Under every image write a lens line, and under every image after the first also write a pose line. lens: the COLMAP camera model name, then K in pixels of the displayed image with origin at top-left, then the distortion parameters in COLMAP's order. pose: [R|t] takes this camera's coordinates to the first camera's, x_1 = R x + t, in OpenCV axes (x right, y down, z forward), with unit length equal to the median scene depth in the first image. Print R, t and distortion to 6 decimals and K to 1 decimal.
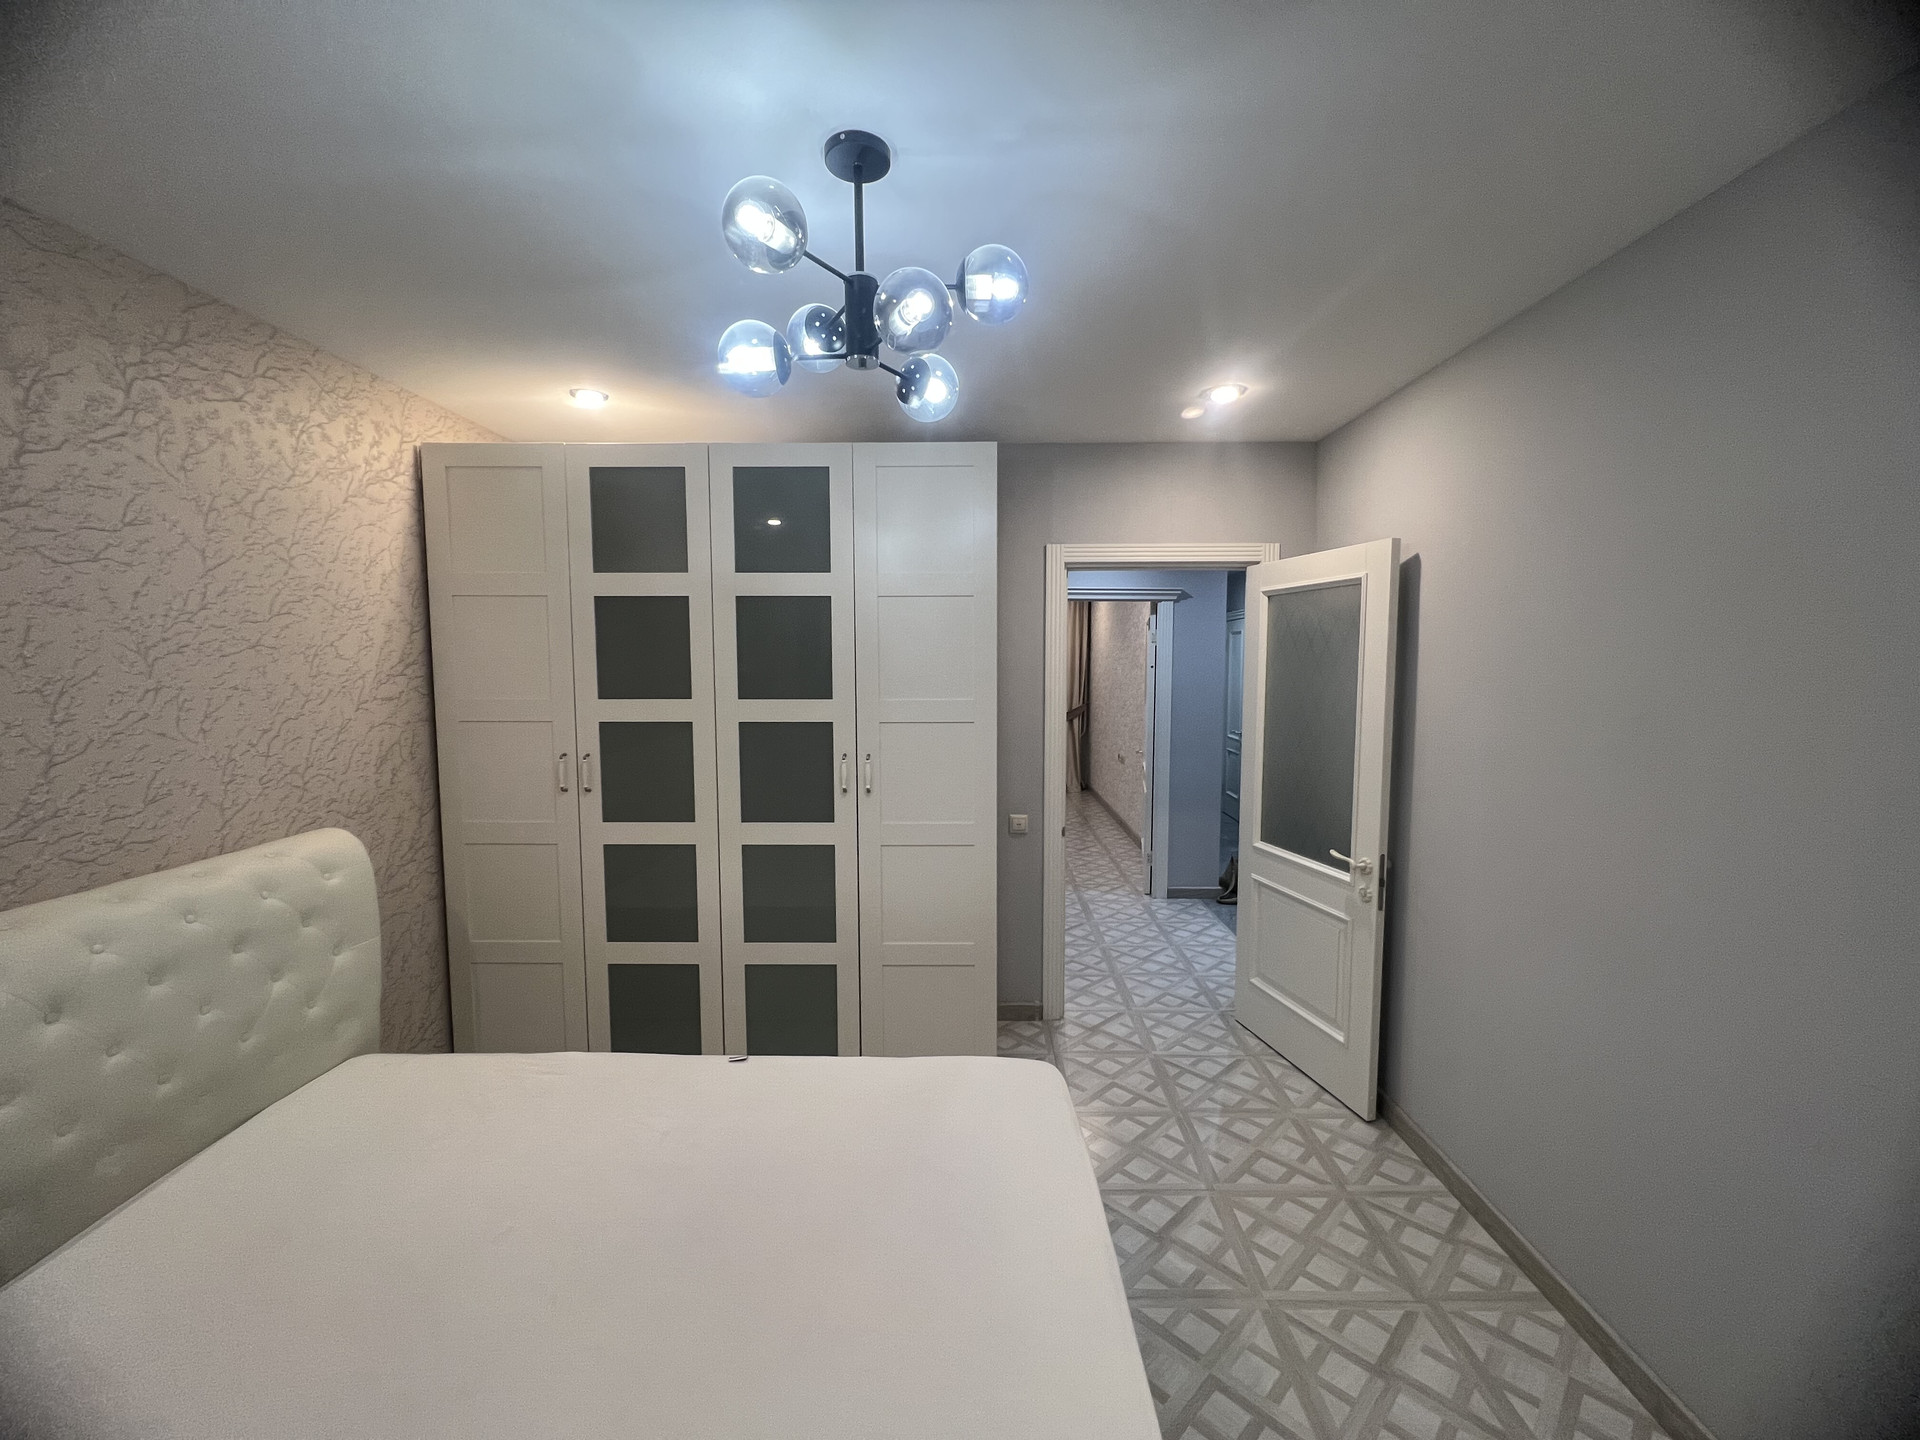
lens RADIAL K [[770.2, 0, 954.1], [0, 770.2, 724.1], [0, 0, 1]] dist [0.002664, 0.000236]
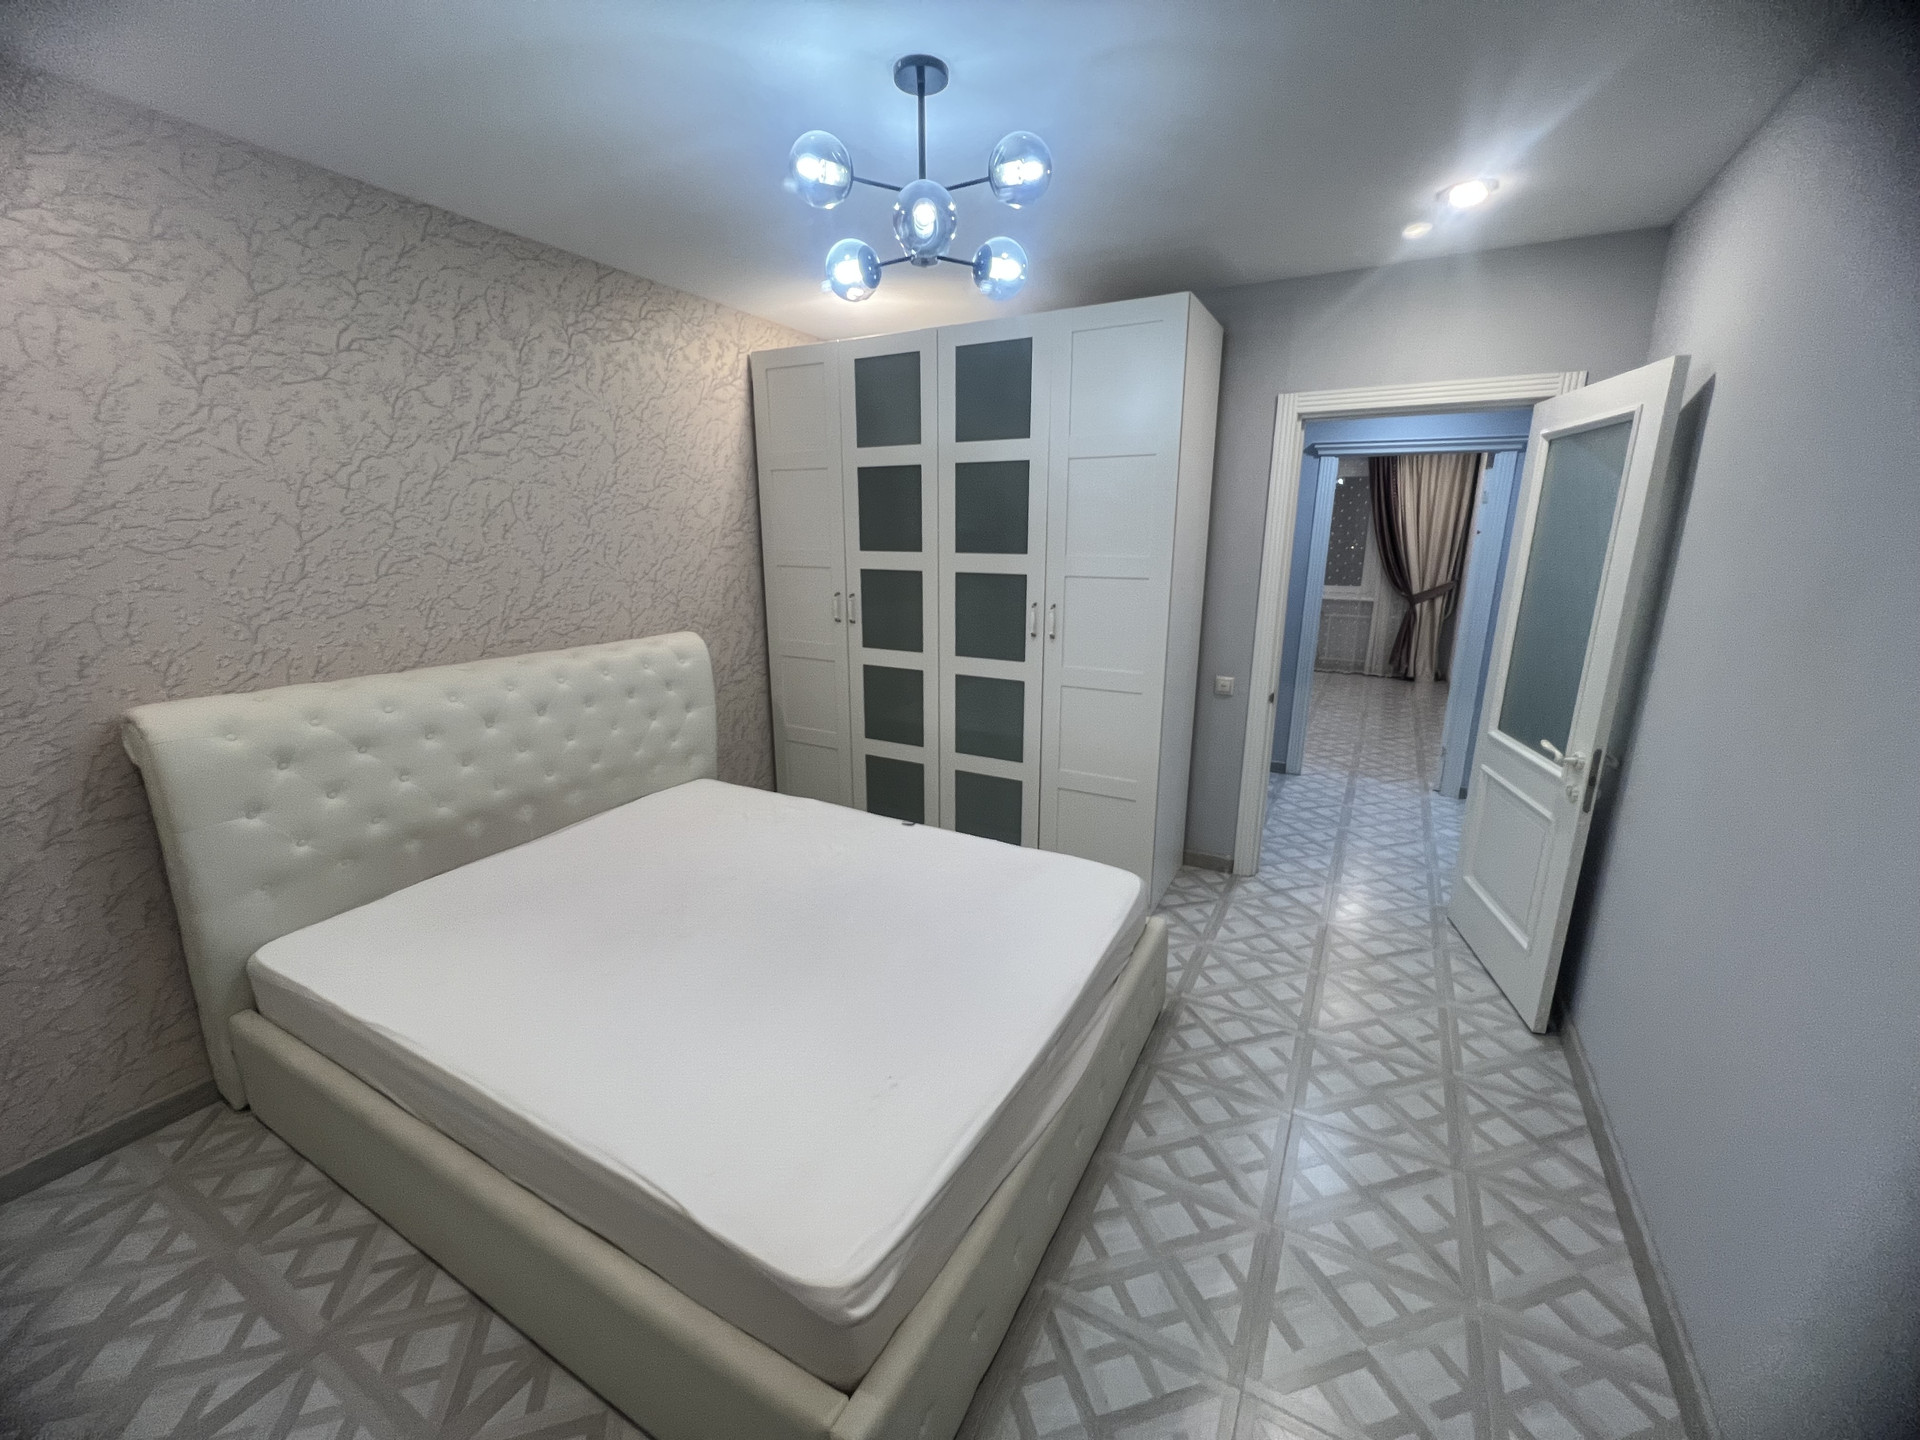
lens RADIAL K [[756.9, 0, 953.0], [0, 756.9, 721.8], [0, 0, 1]] dist [0.002243, -0.000742]
pose [[0.881639, 0.120401, -0.456307, 0.358502], [-0.043908, 0.983641, 0.174708, 0.026324], [0.469877, -0.133994, 0.872503, -0.083255]]
